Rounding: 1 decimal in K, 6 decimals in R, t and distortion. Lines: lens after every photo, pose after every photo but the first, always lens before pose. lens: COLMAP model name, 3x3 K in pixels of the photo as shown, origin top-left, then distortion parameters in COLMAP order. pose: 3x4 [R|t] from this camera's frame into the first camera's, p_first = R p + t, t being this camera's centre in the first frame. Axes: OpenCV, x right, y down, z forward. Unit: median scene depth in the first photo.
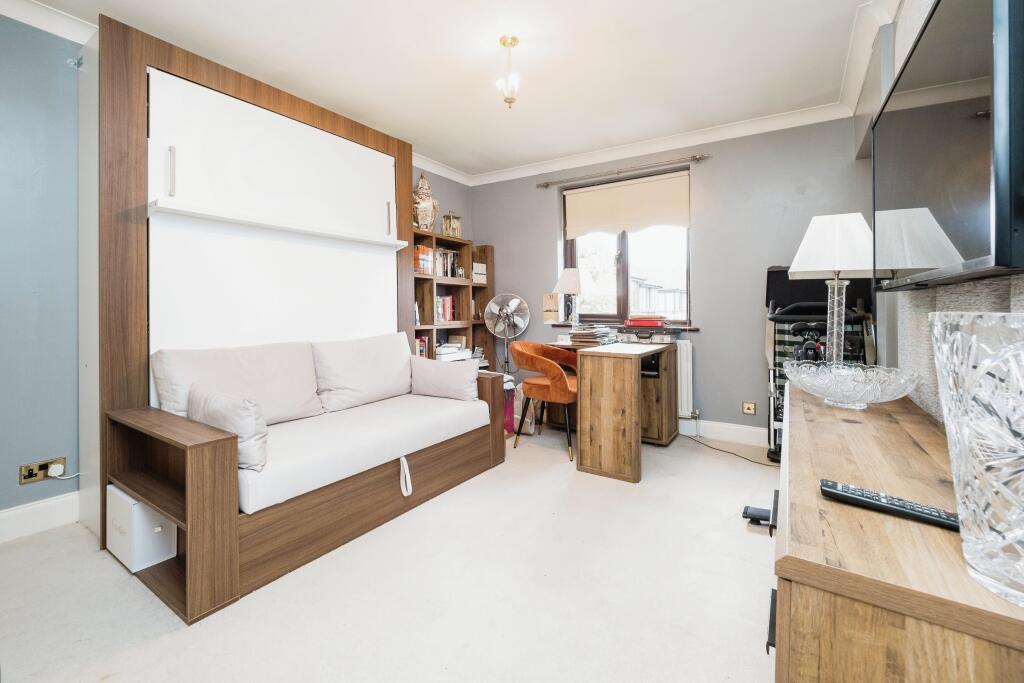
lens RADIAL K [[430.2, 0, 513.9], [0, 430.2, 310.1], [0, 0, 1]] dist [-0.000118, -0.000035]
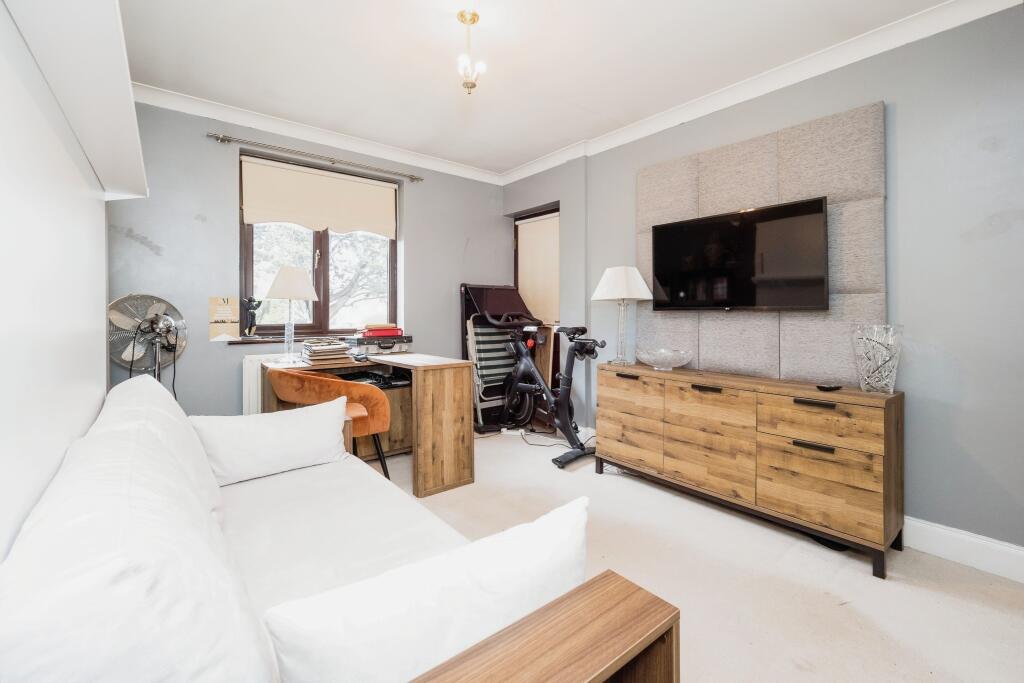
lens RADIAL K [[439.7, 0, 513.0], [0, 439.7, 308.3], [0, 0, 1]] dist [0.000410, 0.000026]
pose [[0.318242, 0.003819, 0.948002, -0.685296], [0.001644, 0.999988, -0.004580, -0.024855], [-0.948008, 0.003016, 0.318232, 0.523782]]
